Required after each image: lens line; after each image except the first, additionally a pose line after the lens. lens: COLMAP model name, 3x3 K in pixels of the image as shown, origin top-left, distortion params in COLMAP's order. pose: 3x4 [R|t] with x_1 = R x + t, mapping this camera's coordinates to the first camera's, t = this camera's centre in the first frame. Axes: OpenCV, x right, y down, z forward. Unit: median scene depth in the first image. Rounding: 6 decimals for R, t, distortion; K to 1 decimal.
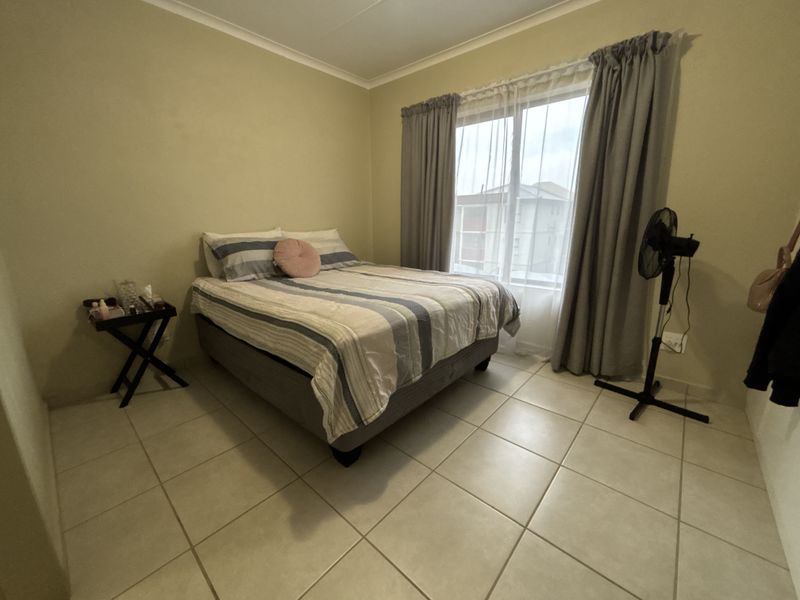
lens RADIAL K [[321.0, 0, 403.6], [0, 321.0, 294.3], [0, 0, 1]] dist [-0.001484, 0.000098]
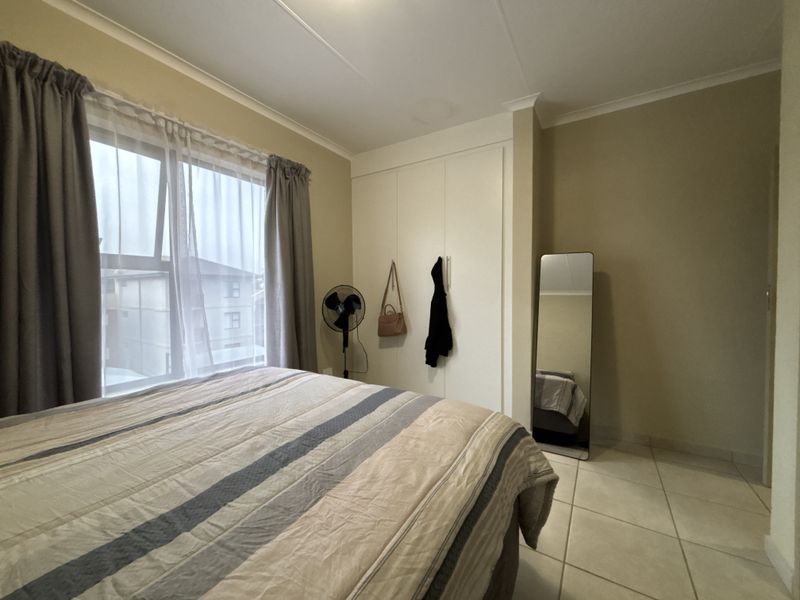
lens RADIAL K [[321.0, 0, 401.6], [0, 321.0, 301.5], [0, 0, 1]] dist [-0.001484, 0.000098]
pose [[-0.174989, -0.030209, 0.984107, -0.555842], [0.233840, 0.969654, 0.071346, -0.176148], [-0.956398, 0.242608, -0.162615, 0.733143]]
